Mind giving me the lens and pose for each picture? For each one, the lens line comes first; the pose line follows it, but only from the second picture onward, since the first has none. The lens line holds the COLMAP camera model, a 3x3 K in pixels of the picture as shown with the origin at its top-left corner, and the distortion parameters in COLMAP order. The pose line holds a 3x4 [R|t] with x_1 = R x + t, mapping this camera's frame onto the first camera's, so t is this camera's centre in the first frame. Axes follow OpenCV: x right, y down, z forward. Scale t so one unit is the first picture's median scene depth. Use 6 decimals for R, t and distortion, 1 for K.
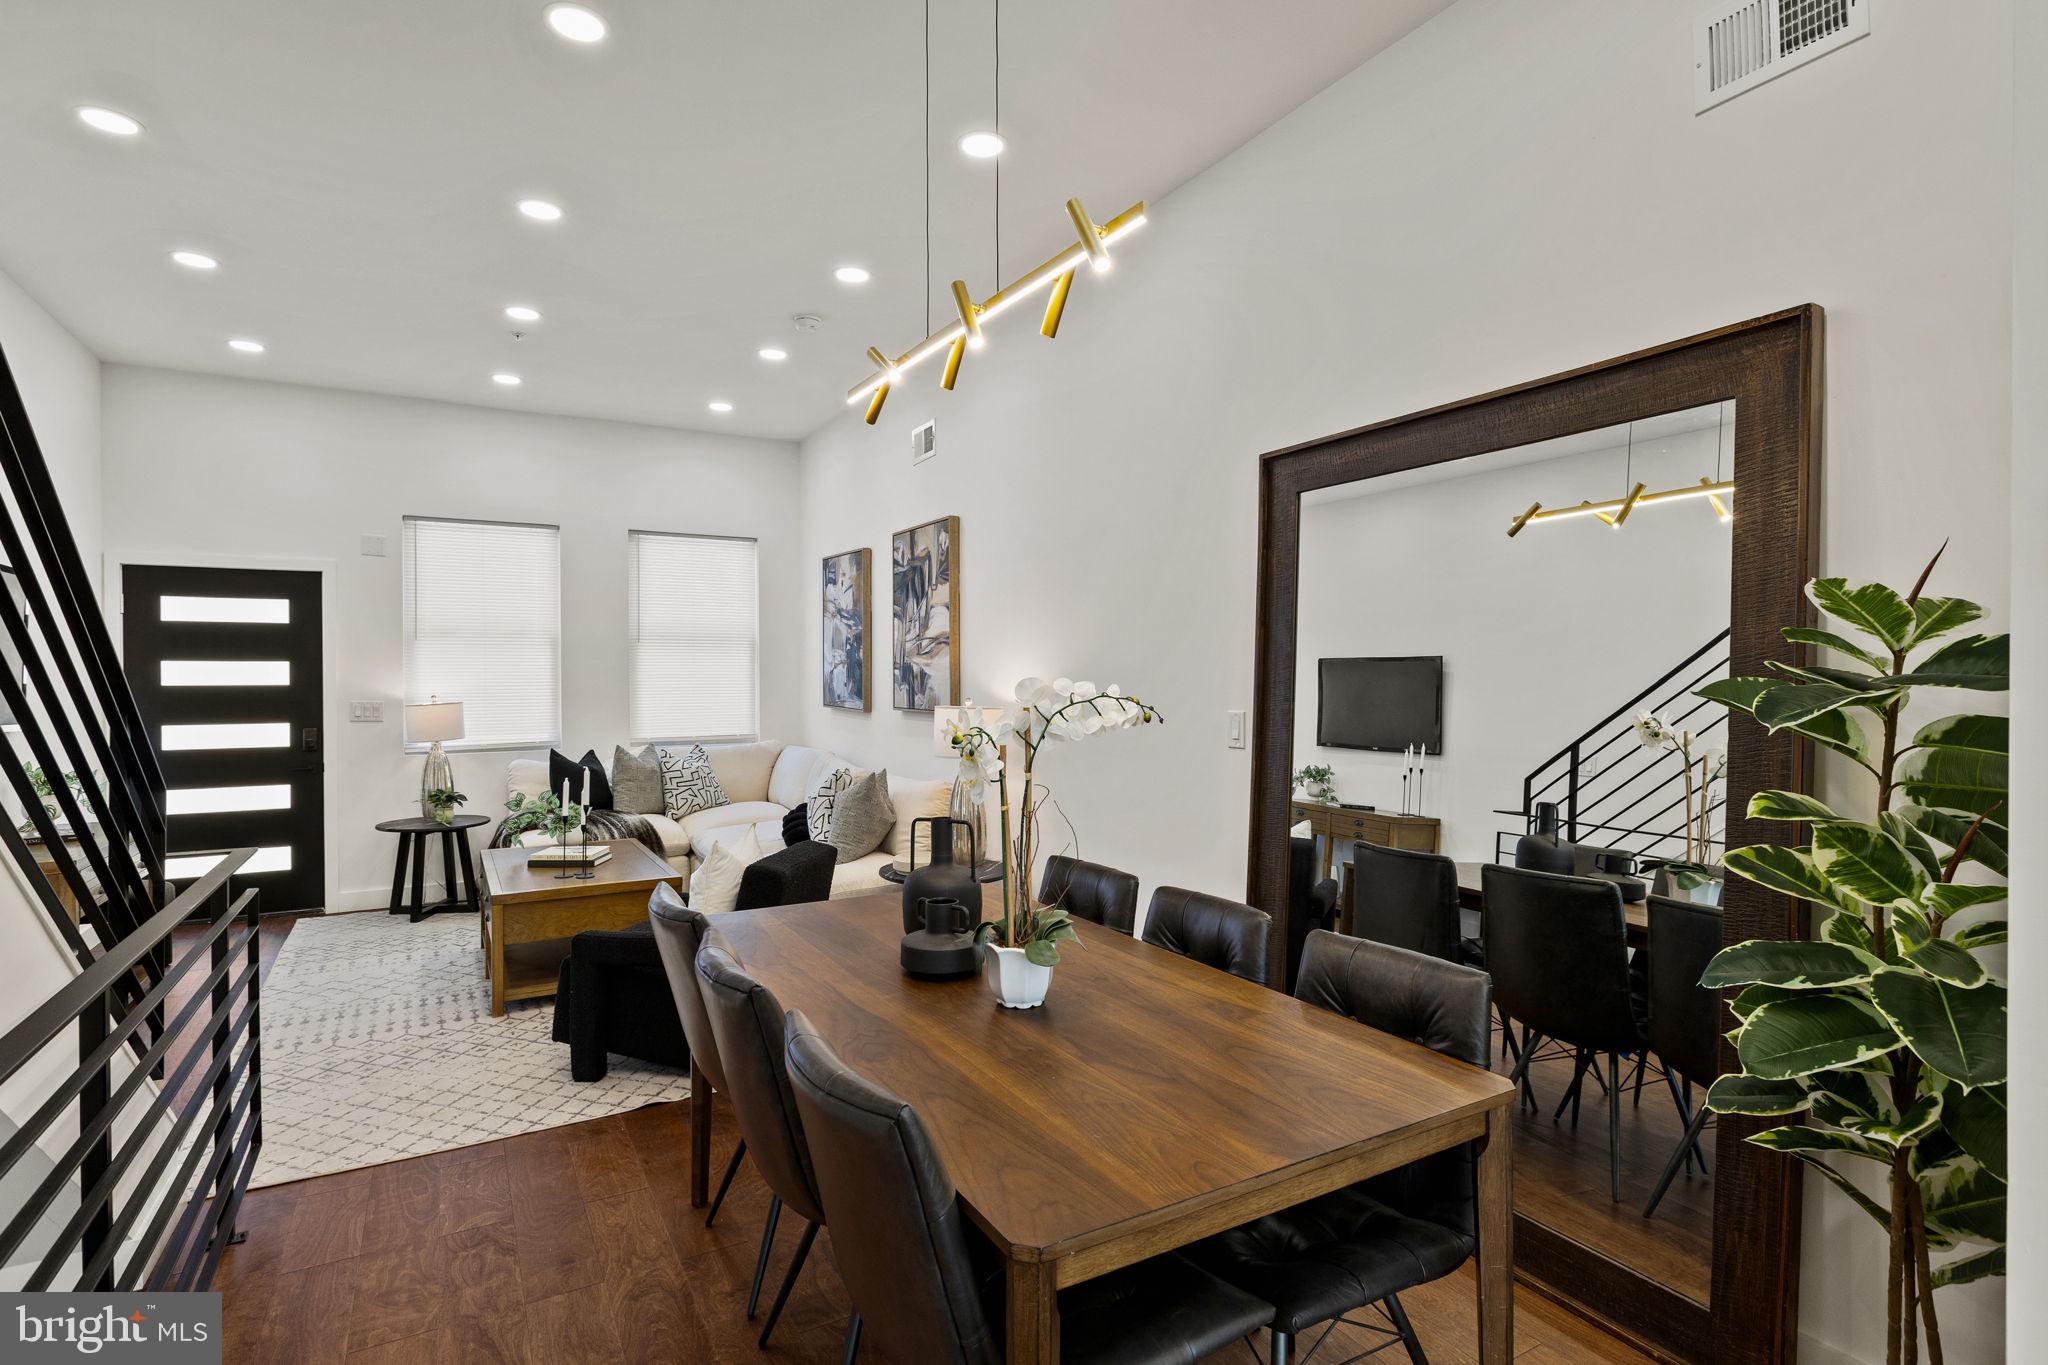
lens RADIAL K [[994.9, 0, 1017.0], [0, 994.9, 691.5], [0, 0, 1]] dist [-0.001084, 0.000383]
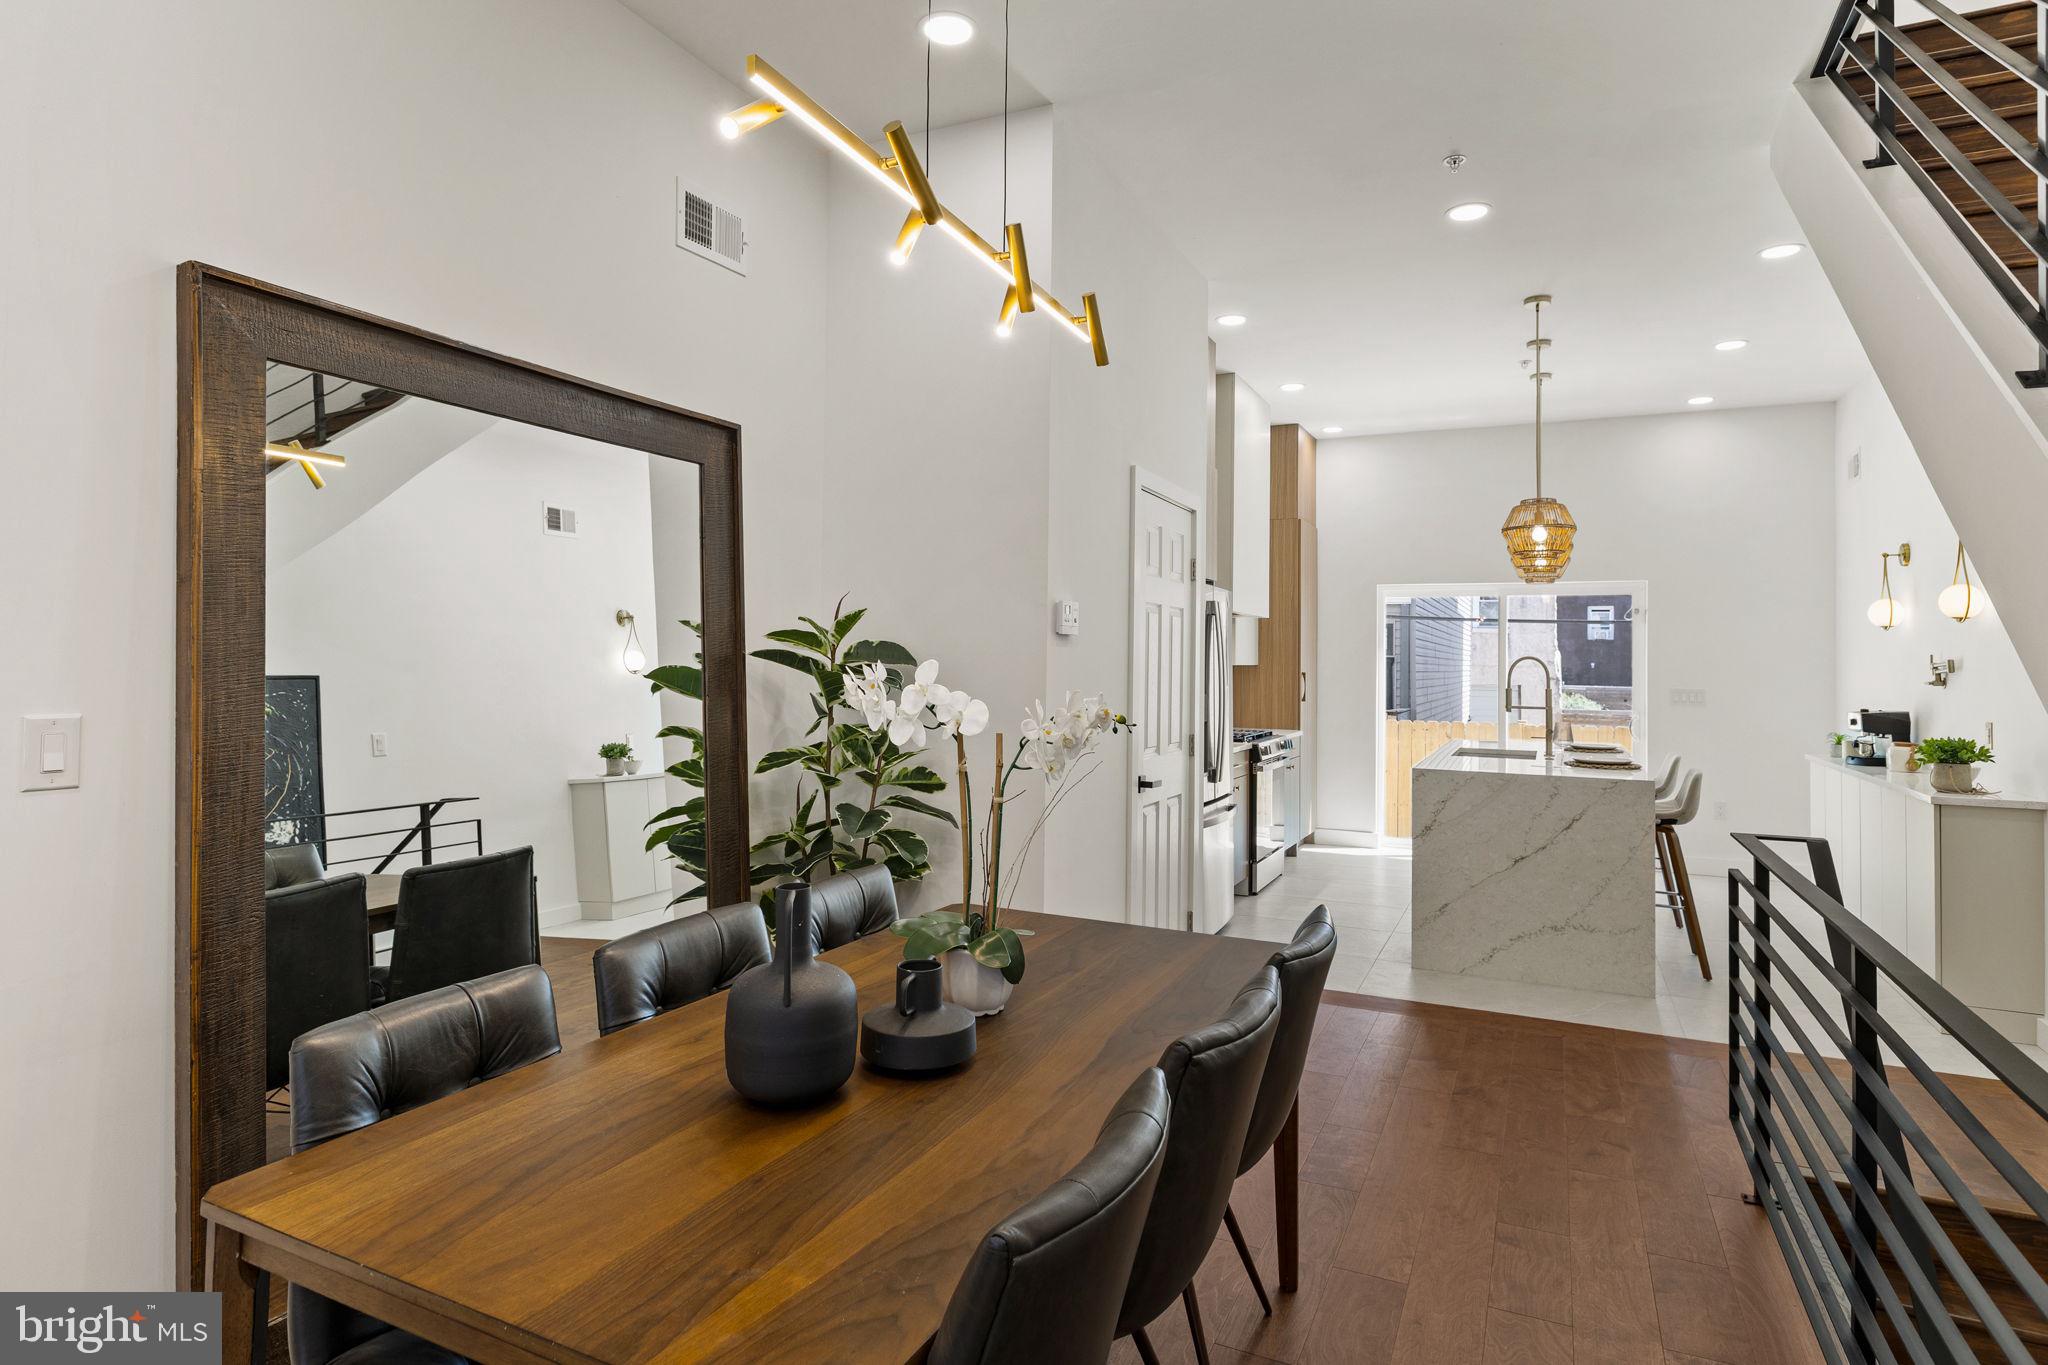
lens RADIAL K [[1103.2, 0, 1032.7], [0, 1103.2, 647.0], [0, 0, 1]] dist [-0.008723, -0.002519]
pose [[-0.573697, 0.007999, 0.819029, -0.322023], [0.001334, 0.999960, -0.008831, -0.005263], [-0.819067, -0.003974, -0.573685, 0.565836]]
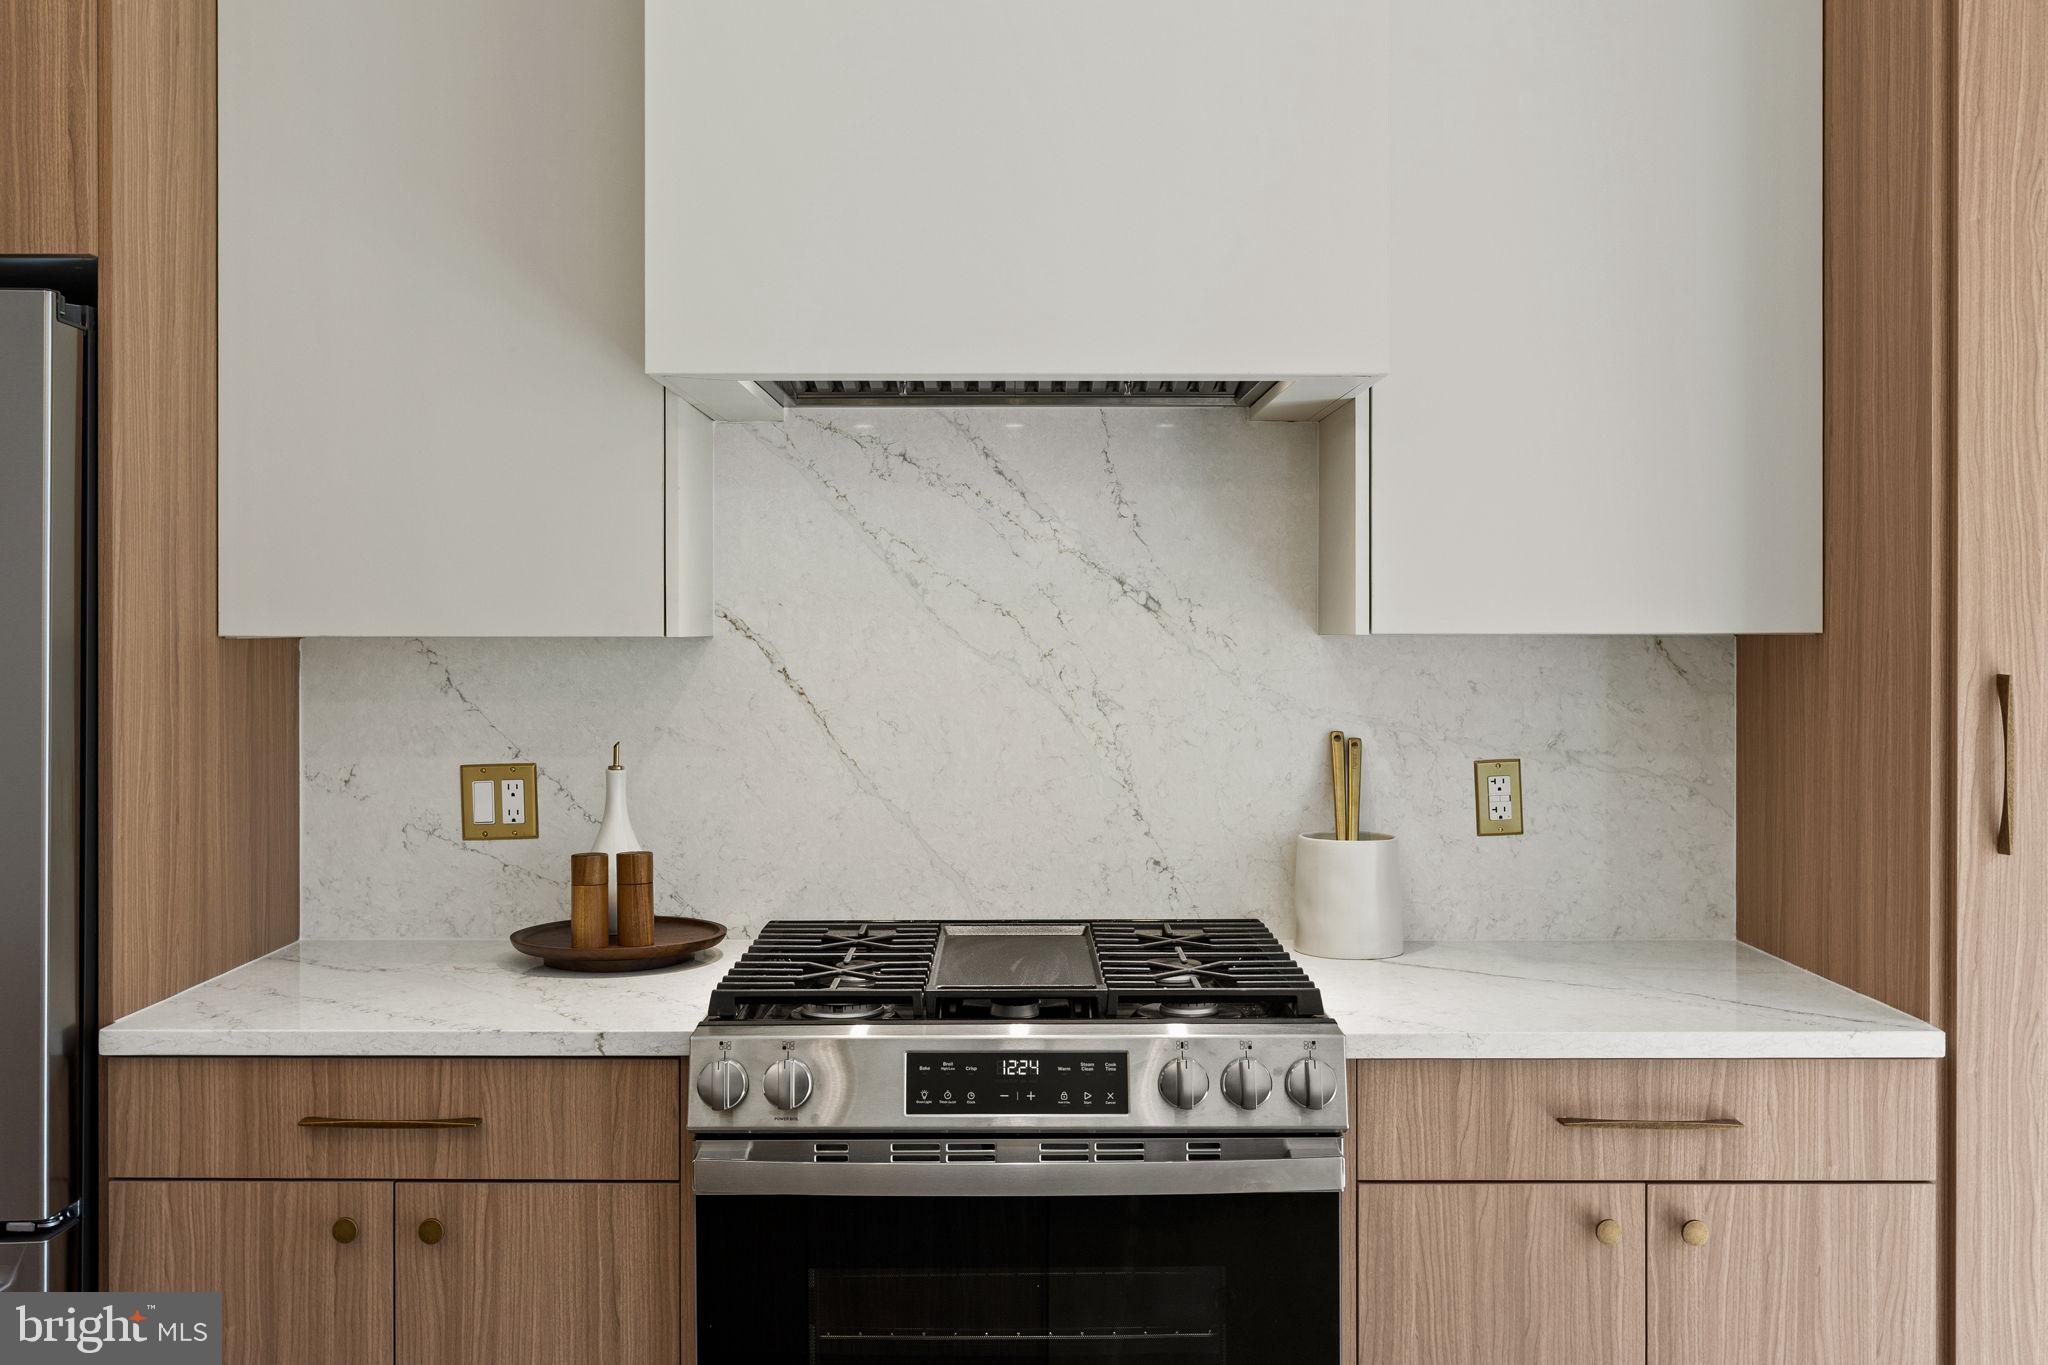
lens RADIAL K [[1840.1, 0, 1049.7], [0, 1840.1, 628.2], [0, 0, 1]] dist [-0.005851, -0.006063]
pose [[0.500795, 0.001109, 0.865565, 0.240665], [0.010961, 0.999911, -0.007623, 0.006880], [-0.865497, 0.013305, 0.500738, -0.620420]]
